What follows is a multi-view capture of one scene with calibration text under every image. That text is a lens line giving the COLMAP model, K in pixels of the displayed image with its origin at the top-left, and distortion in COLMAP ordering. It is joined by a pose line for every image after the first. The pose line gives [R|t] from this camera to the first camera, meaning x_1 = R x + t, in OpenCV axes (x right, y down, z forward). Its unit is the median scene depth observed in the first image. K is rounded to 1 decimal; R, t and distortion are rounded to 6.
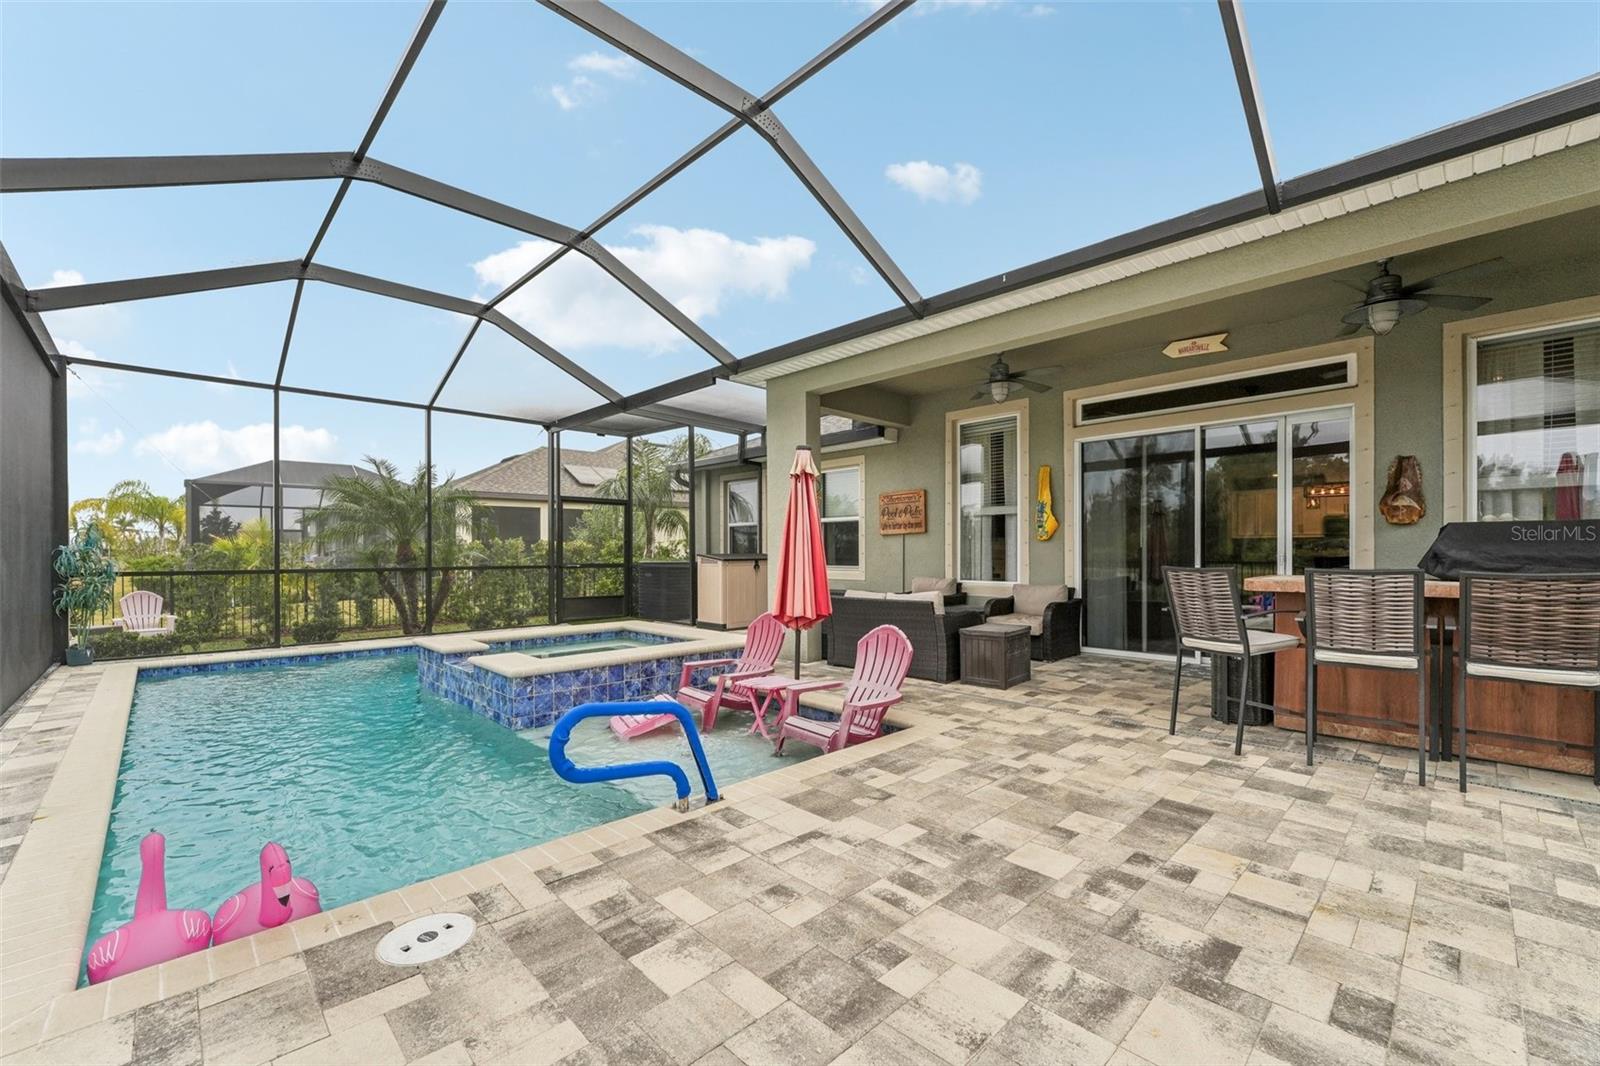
lens RADIAL K [[658.9, 0, 799.9], [0, 658.9, 545.2], [0, 0, 1]] dist [0.001822, 0.000477]
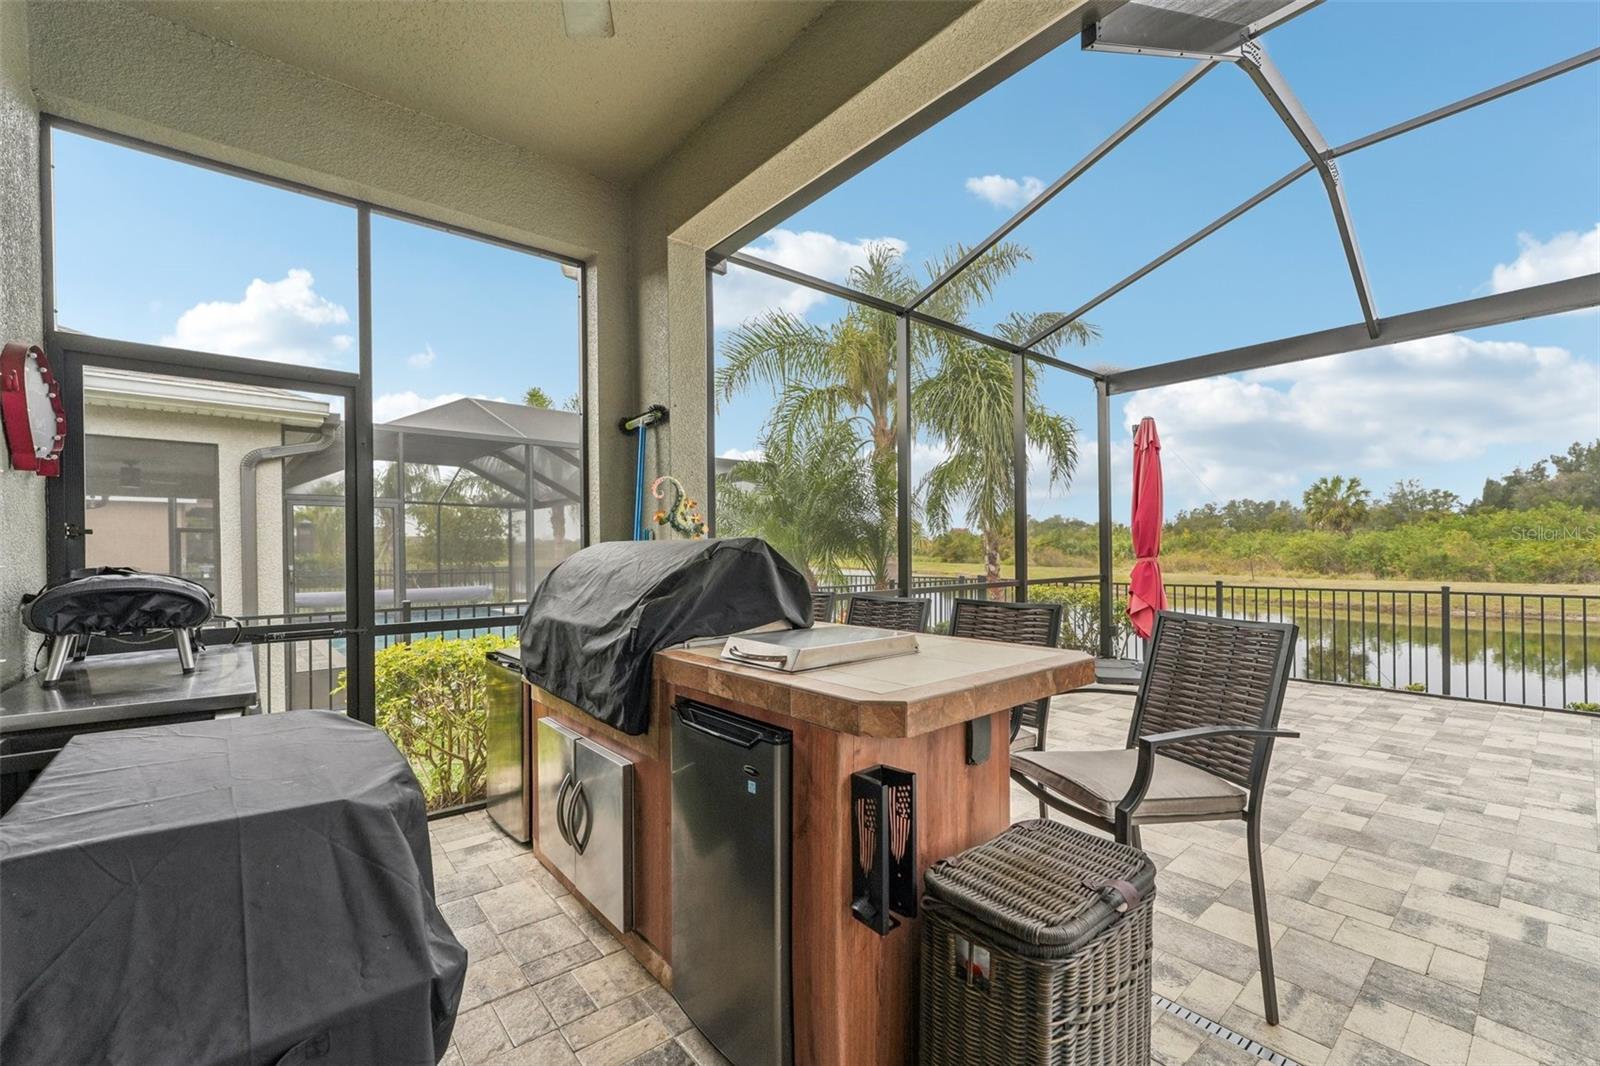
lens RADIAL K [[658.9, 0, 801.0], [0, 658.9, 544.7], [0, 0, 1]] dist [0.001822, 0.000477]
pose [[-0.997518, 0.012781, 0.069246, 1.299402], [0.012082, 0.999872, -0.010504, -0.030945], [-0.069371, -0.009641, -0.997544, 2.255046]]
